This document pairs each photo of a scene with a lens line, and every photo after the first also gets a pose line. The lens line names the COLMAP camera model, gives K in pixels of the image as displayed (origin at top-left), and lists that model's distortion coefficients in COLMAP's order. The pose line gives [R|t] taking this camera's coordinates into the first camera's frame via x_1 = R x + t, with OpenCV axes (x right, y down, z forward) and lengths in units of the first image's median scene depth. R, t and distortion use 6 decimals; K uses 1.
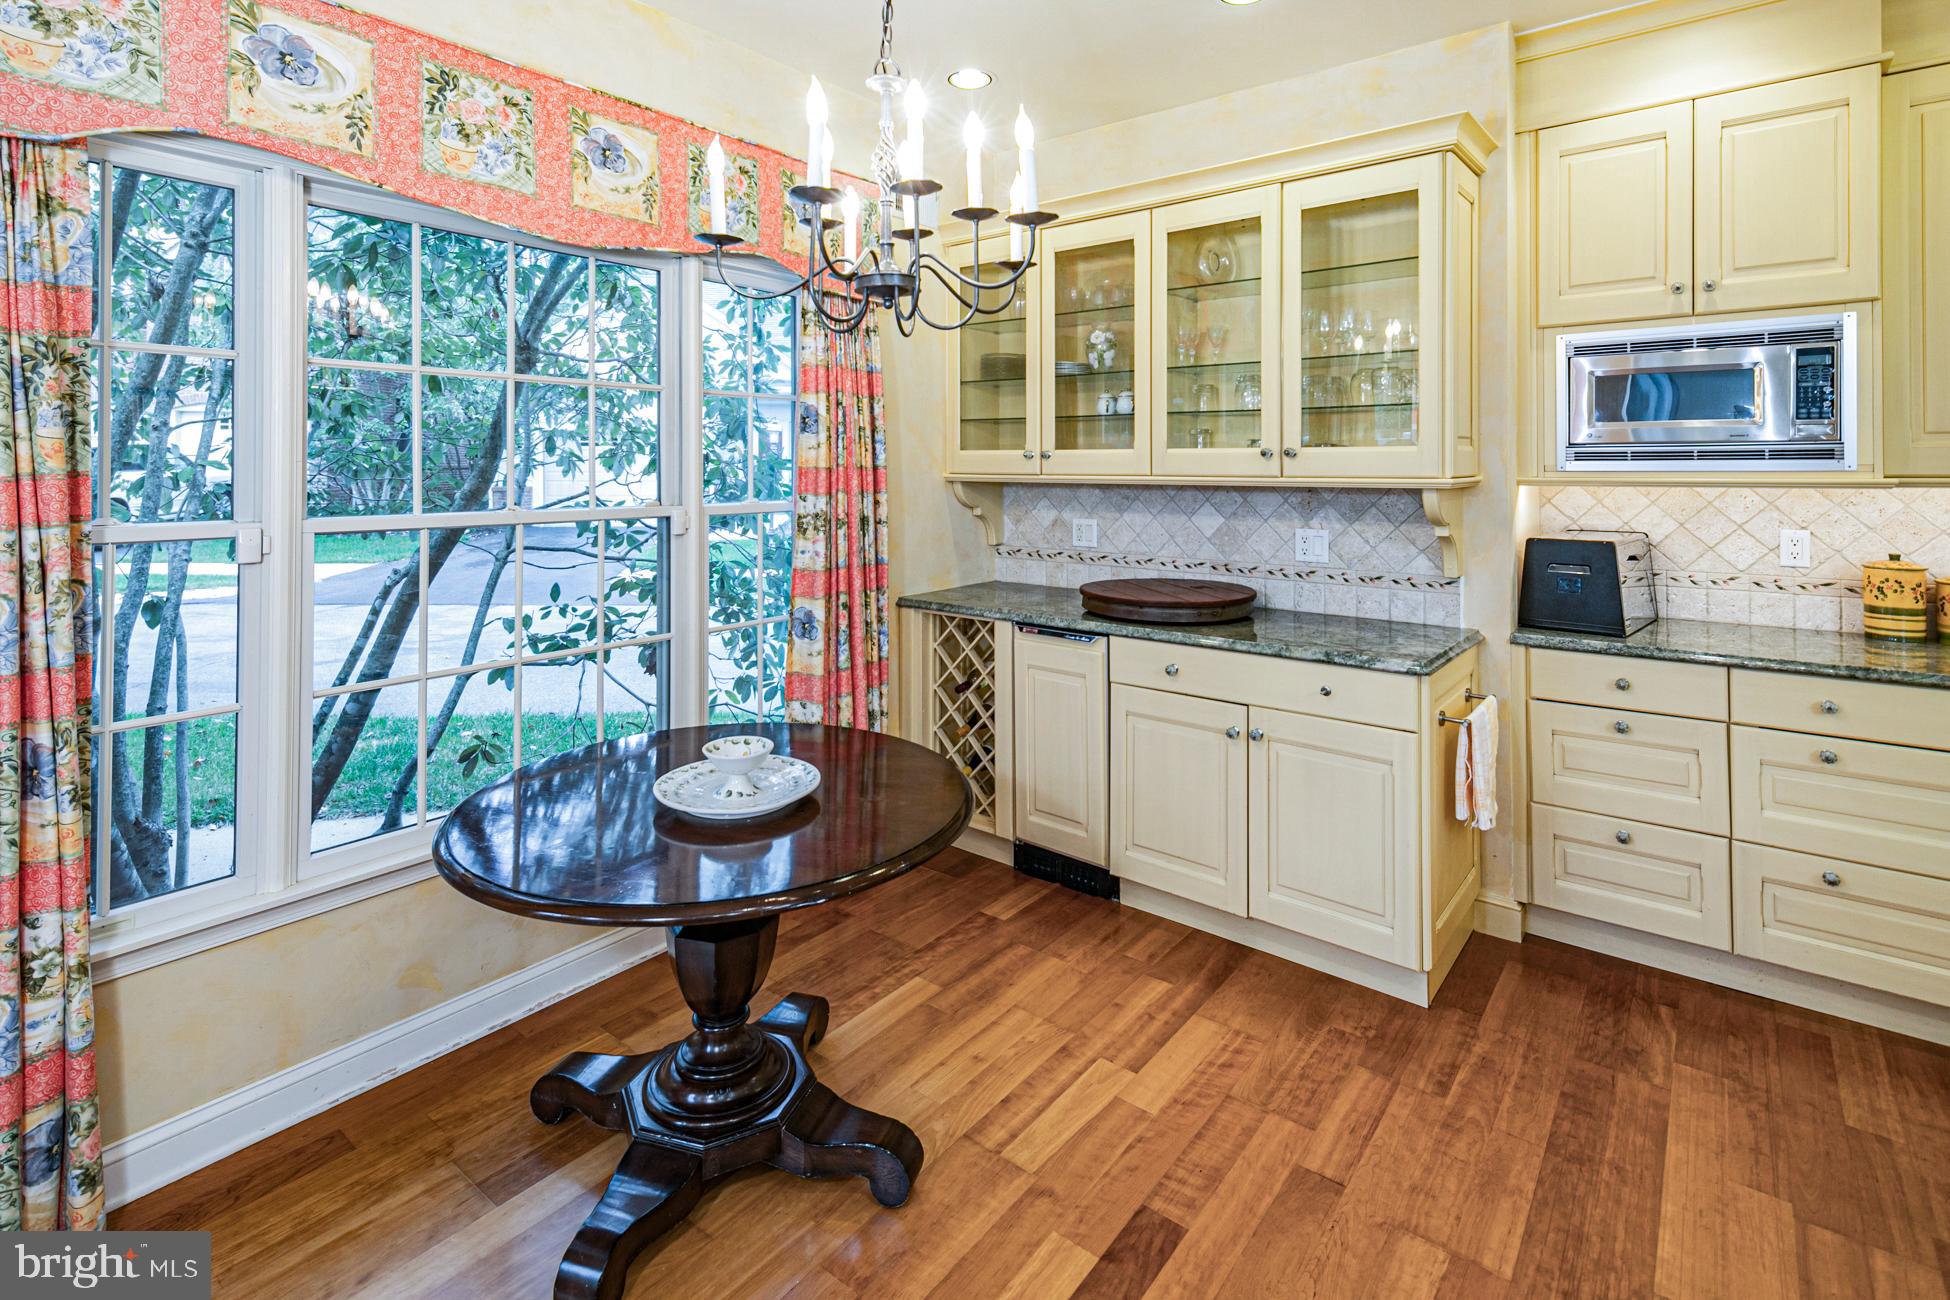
lens RADIAL K [[928.9, 0, 939.1], [0, 928.9, 455.6], [0, 0, 1]] dist [0.027713, -0.008326]
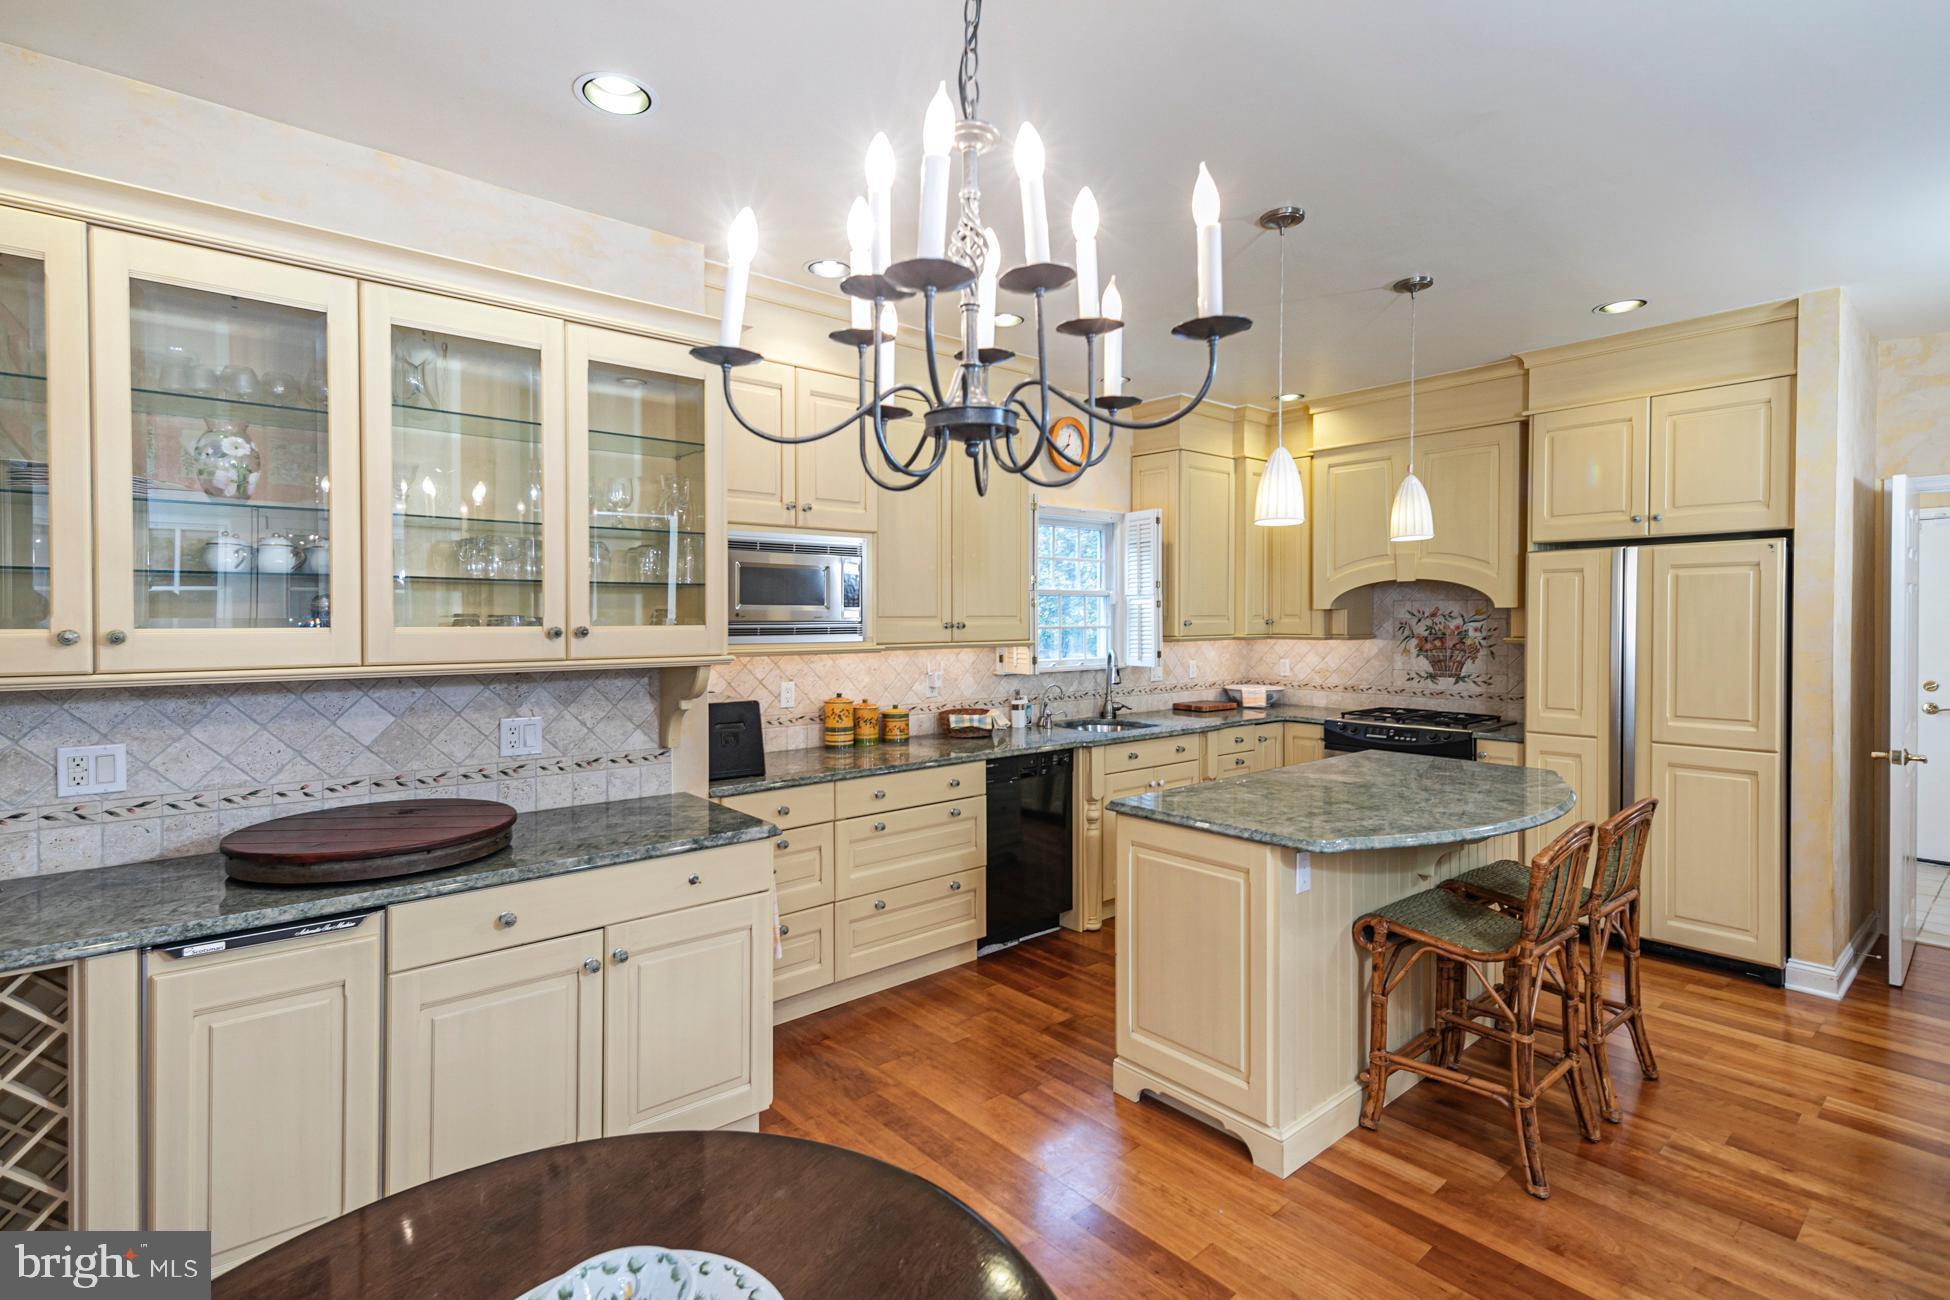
lens RADIAL K [[928.9, 0, 966.4], [0, 928.9, 633.0], [0, 0, 1]] dist [0.027713, -0.008326]
pose [[0.165437, -0.015816, 0.986094, -0.454749], [-0.010159, 0.999791, 0.017740, -0.023245], [-0.986168, -0.012952, 0.165242, 0.517873]]
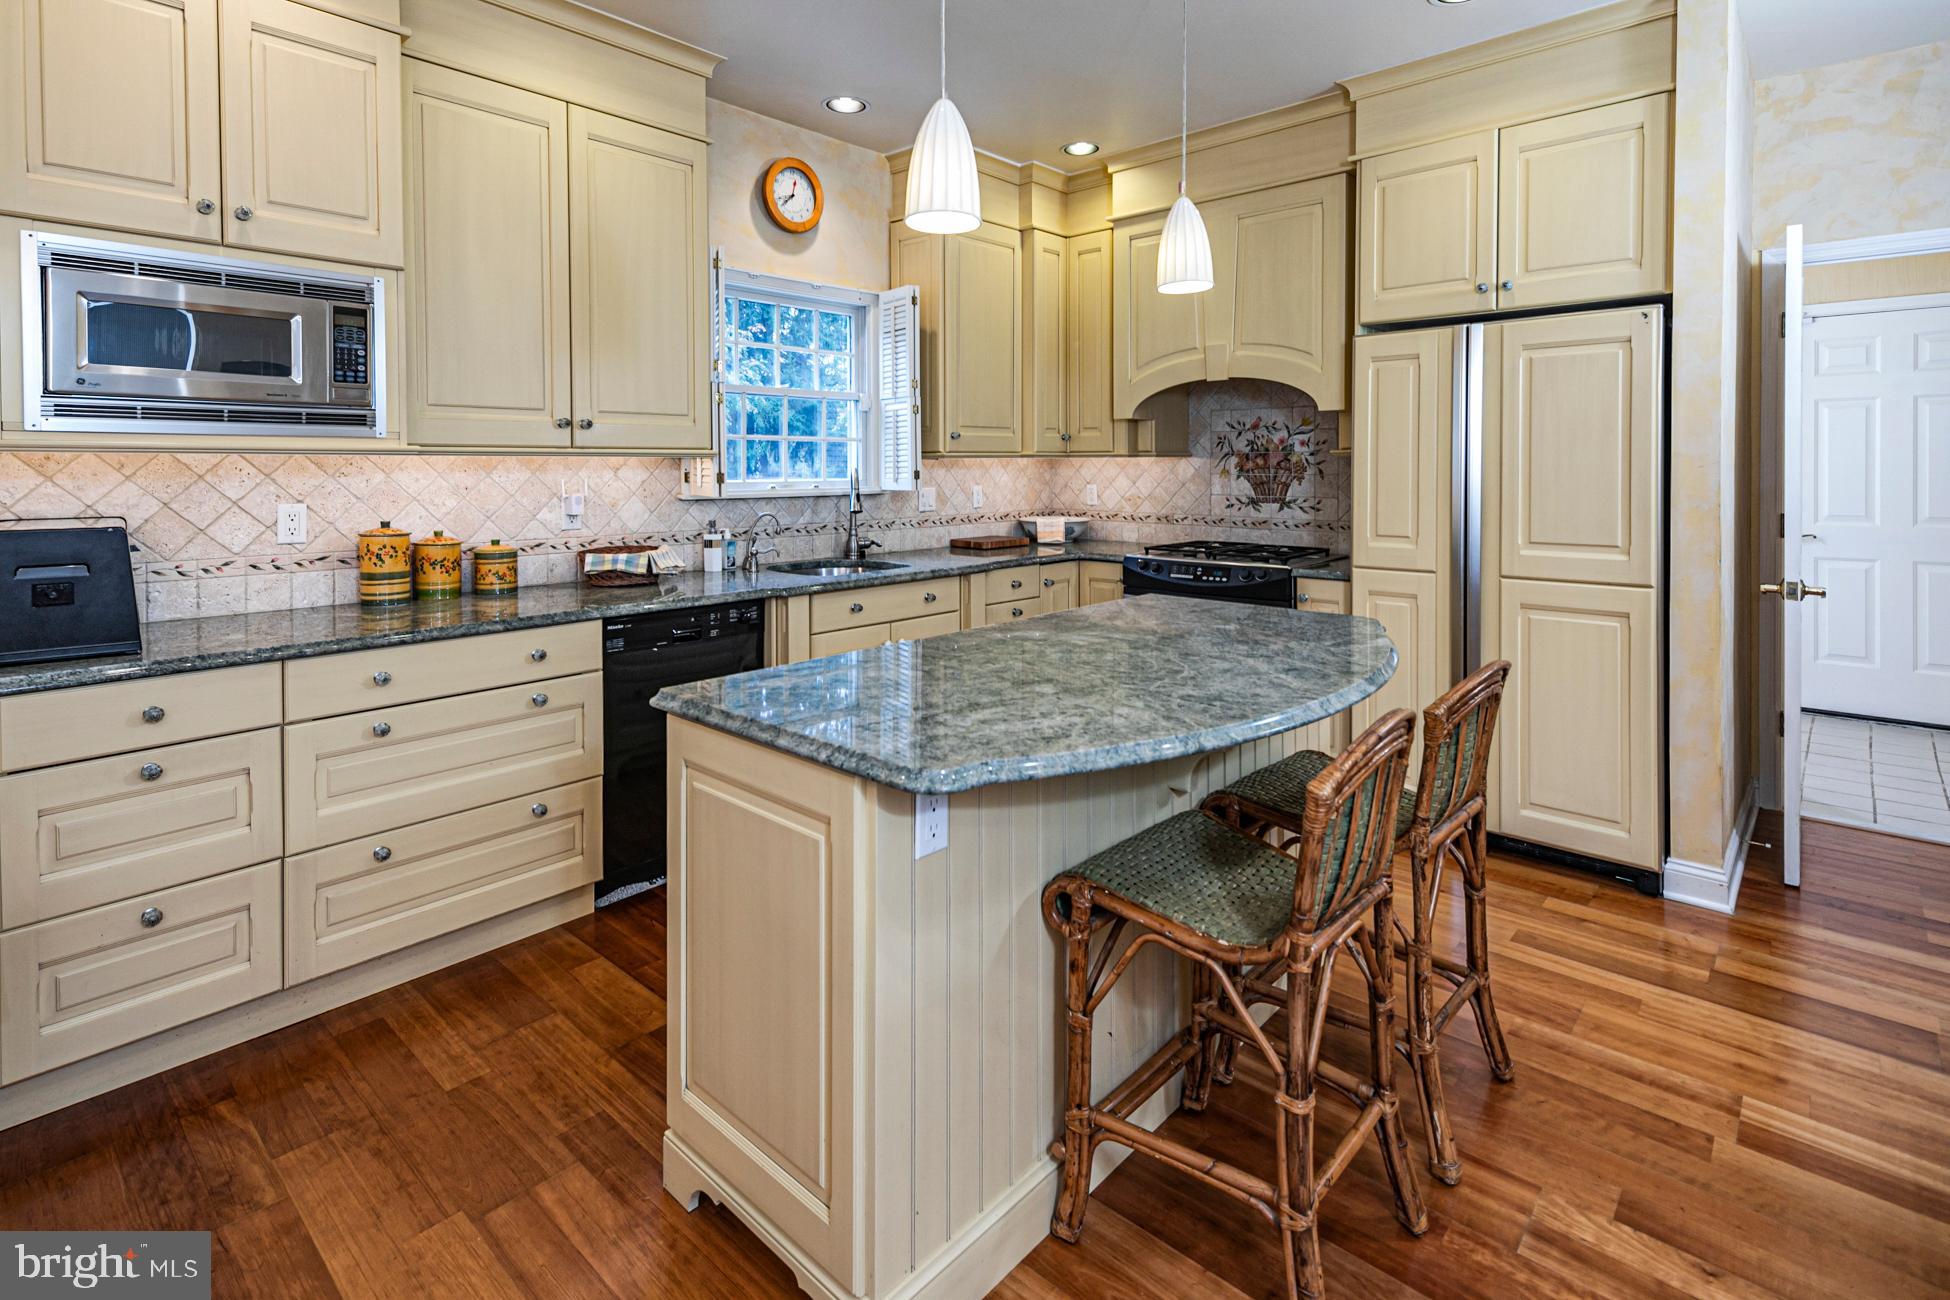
lens RADIAL K [[928.9, 0, 983.7], [0, 928.9, 479.8], [0, 0, 1]] dist [0.027713, -0.008326]
pose [[0.038940, -0.013783, 0.999146, 0.003409], [-0.011445, 0.999833, 0.014239, 0.034614], [-0.999176, -0.011990, 0.038776, 0.290766]]
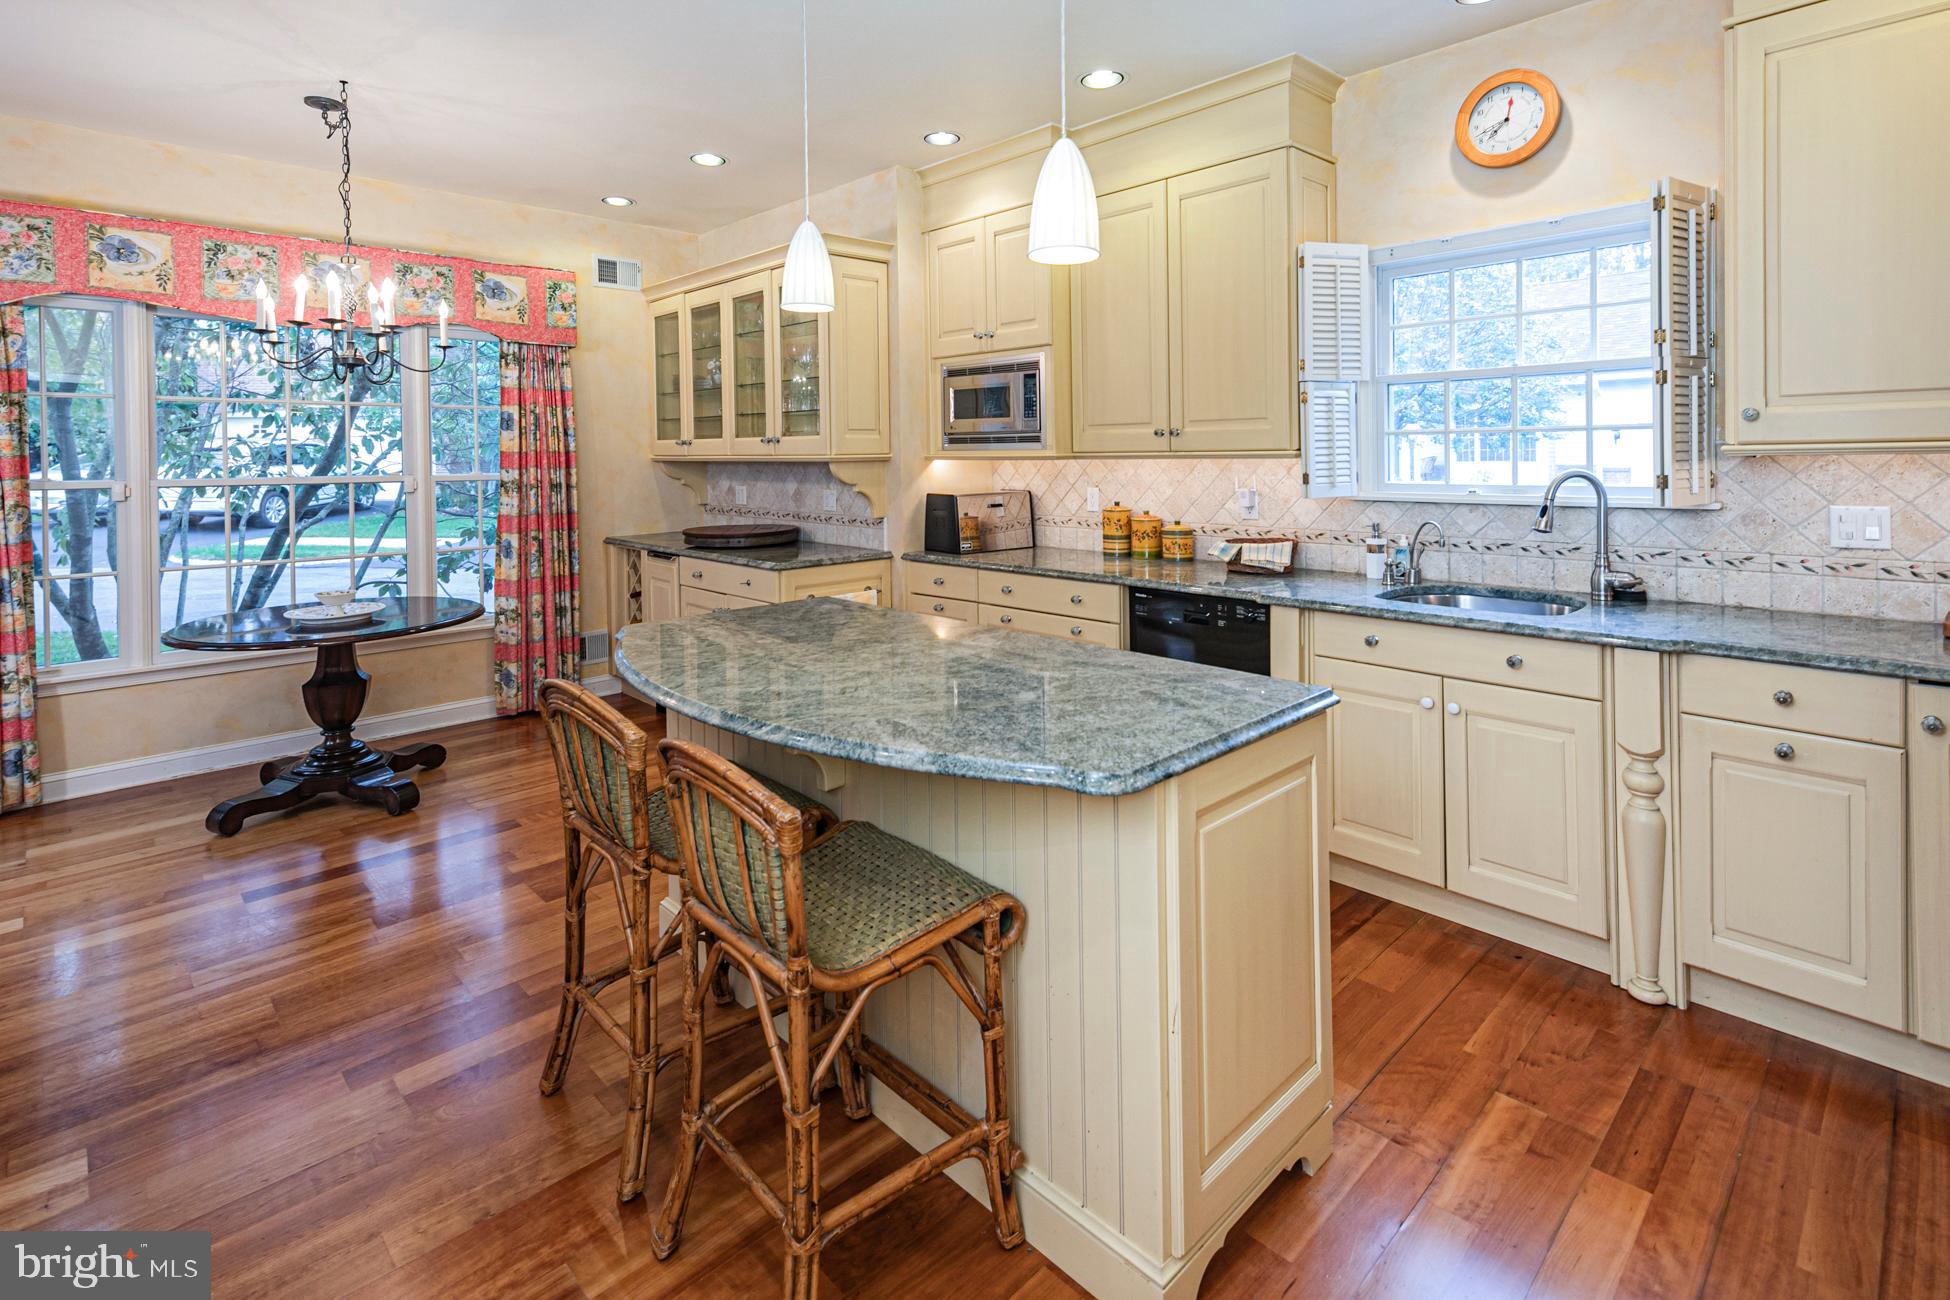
lens RADIAL K [[928.9, 0, 987.6], [0, 928.9, 460.5], [0, 0, 1]] dist [0.027713, -0.008326]
pose [[0.993535, -0.006541, -0.113335, 0.933634], [0.008812, 0.999770, 0.019543, 0.003365], [0.113181, -0.020416, 0.993365, -0.549810]]
